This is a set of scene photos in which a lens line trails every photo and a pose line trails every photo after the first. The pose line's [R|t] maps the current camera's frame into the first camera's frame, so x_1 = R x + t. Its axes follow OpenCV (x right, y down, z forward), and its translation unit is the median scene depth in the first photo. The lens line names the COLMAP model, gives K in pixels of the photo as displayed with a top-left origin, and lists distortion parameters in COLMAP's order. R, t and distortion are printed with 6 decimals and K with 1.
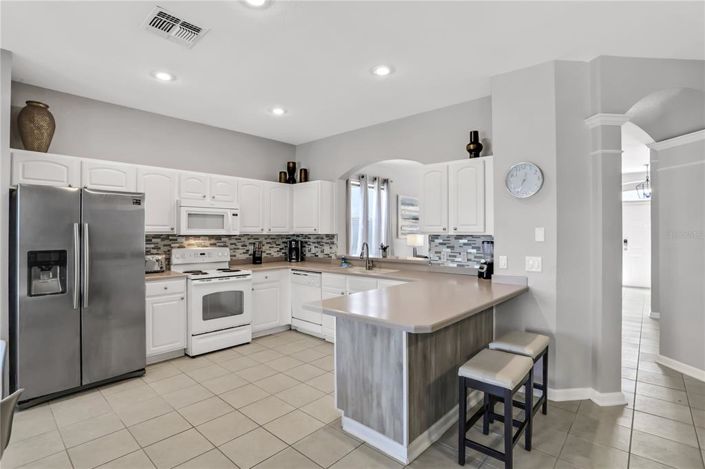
lens RADIAL K [[346.0, 0, 356.6], [0, 346.0, 234.1], [0, 0, 1]] dist [-0.063480, 0.026605]
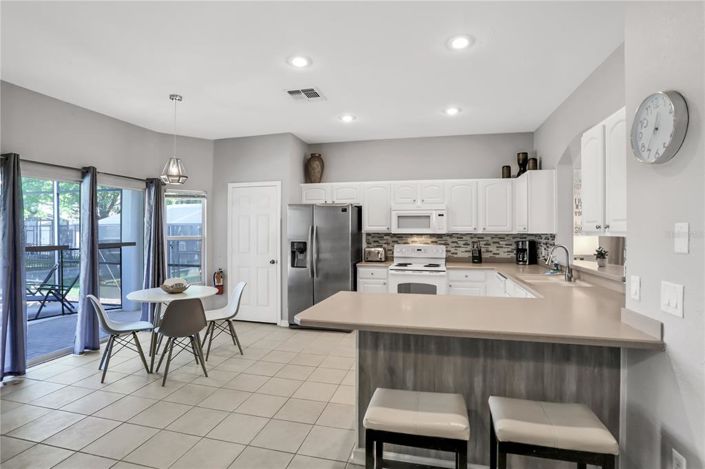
lens RADIAL K [[346.0, 0, 356.6], [0, 346.0, 234.1], [0, 0, 1]] dist [-0.063480, 0.026605]
pose [[0.468572, 0.009417, -0.883375, 0.489765], [-0.006289, 0.999953, 0.007324, -0.002707], [0.883403, 0.002124, 0.468610, 0.259550]]
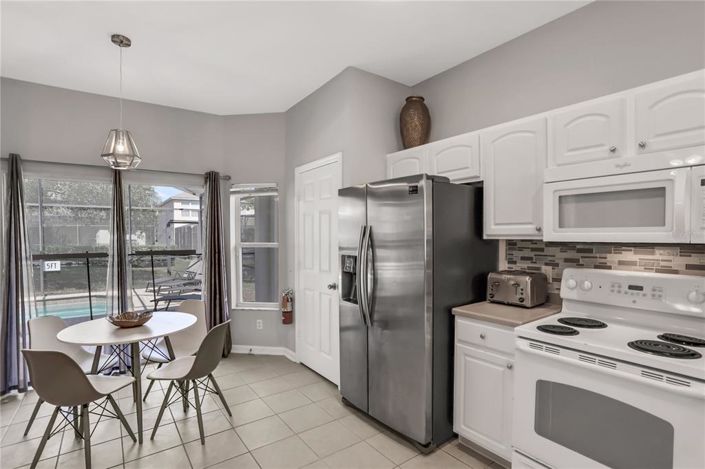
lens RADIAL K [[346.0, 0, 356.6], [0, 346.0, 234.1], [0, 0, 1]] dist [-0.063480, 0.026605]
pose [[-0.219525, -0.003817, -0.975599, 0.024385], [-0.003617, 0.999989, -0.003099, -0.004951], [0.975600, 0.002848, -0.219537, 0.756896]]
